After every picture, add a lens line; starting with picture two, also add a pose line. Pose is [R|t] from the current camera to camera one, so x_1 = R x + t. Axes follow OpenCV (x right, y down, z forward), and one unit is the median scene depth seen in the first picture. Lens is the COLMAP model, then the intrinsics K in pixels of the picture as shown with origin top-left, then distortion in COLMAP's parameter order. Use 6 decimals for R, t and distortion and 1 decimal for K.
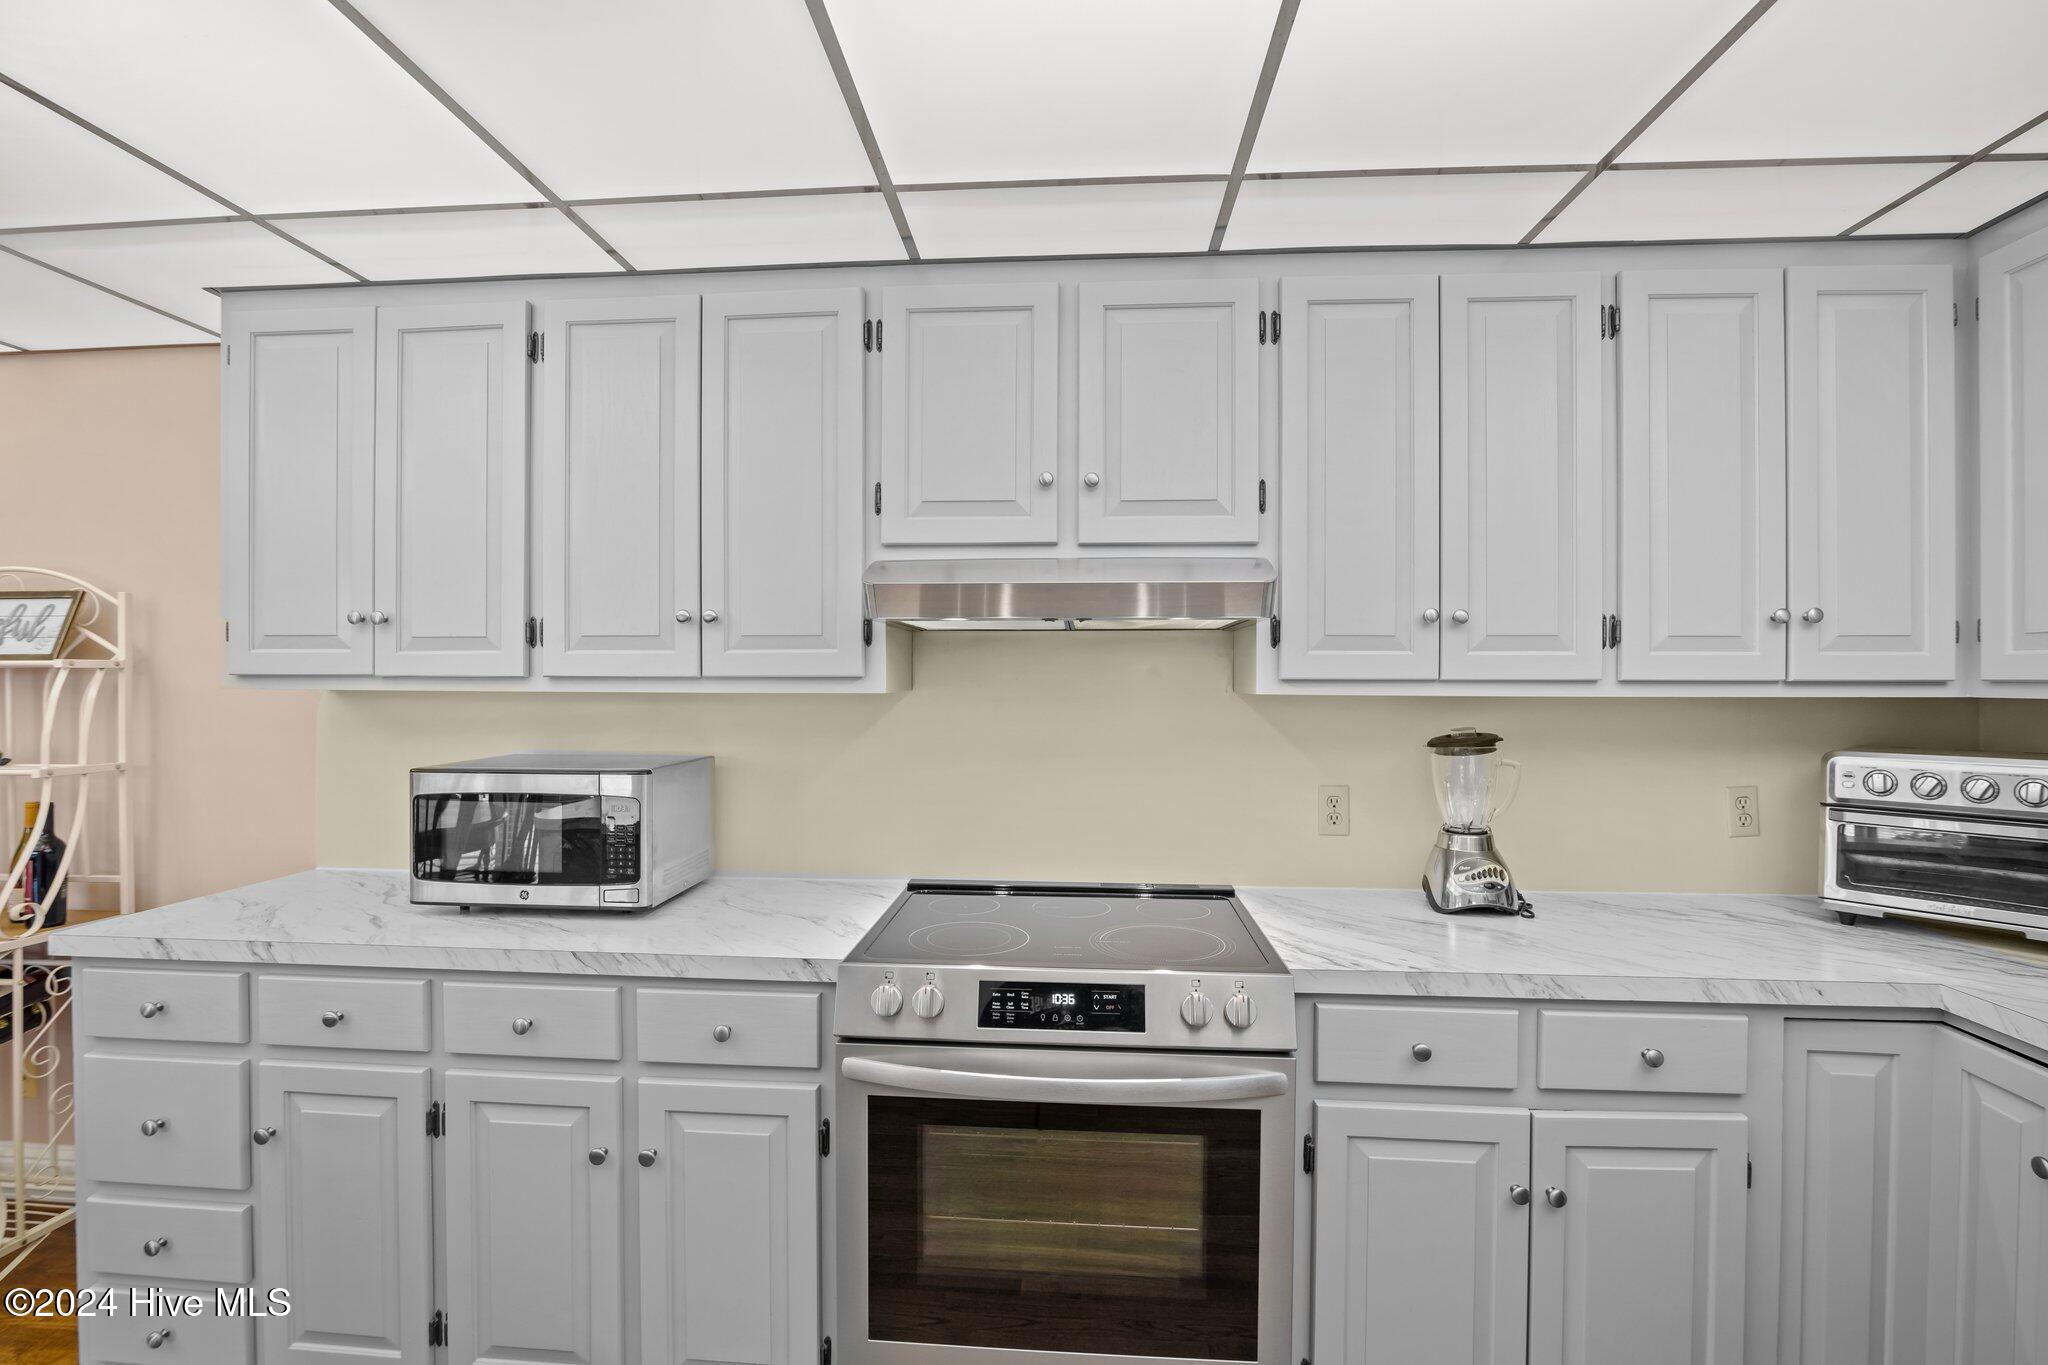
lens RADIAL K [[937.4, 0, 1018.8], [0, 937.4, 680.8], [0, 0, 1]] dist [-0.023725, 0.003302]
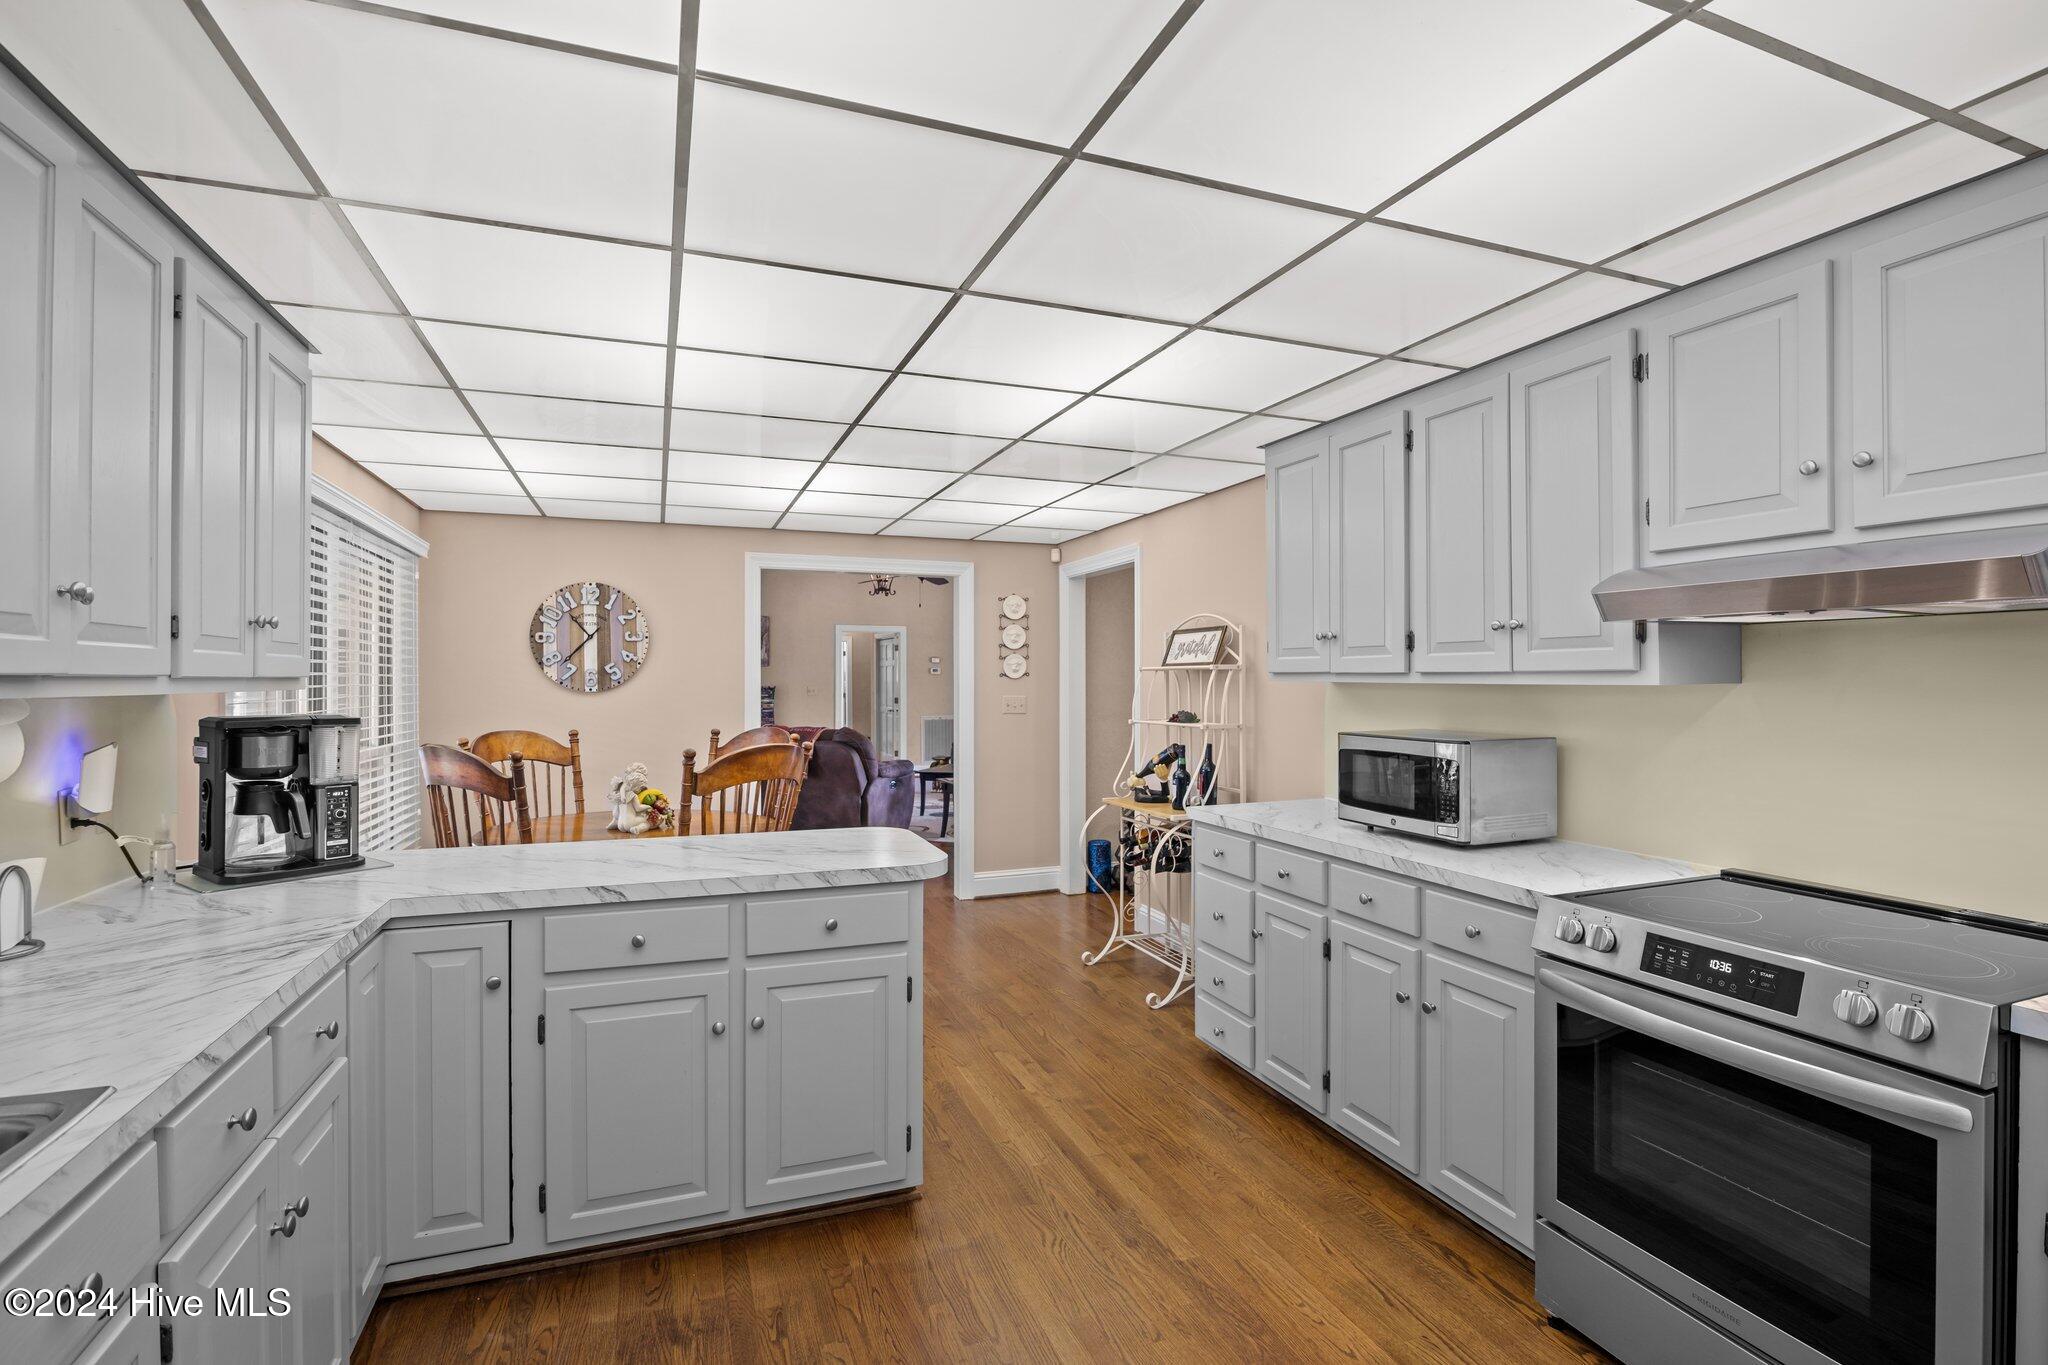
lens RADIAL K [[937.4, 0, 1027.2], [0, 937.4, 668.5], [0, 0, 1]] dist [-0.023725, 0.003302]
pose [[0.436285, -0.010232, -0.899750, 0.534170], [0.001764, 0.999943, -0.010516, 0.003484], [0.899807, 0.003001, 0.436278, -0.157279]]
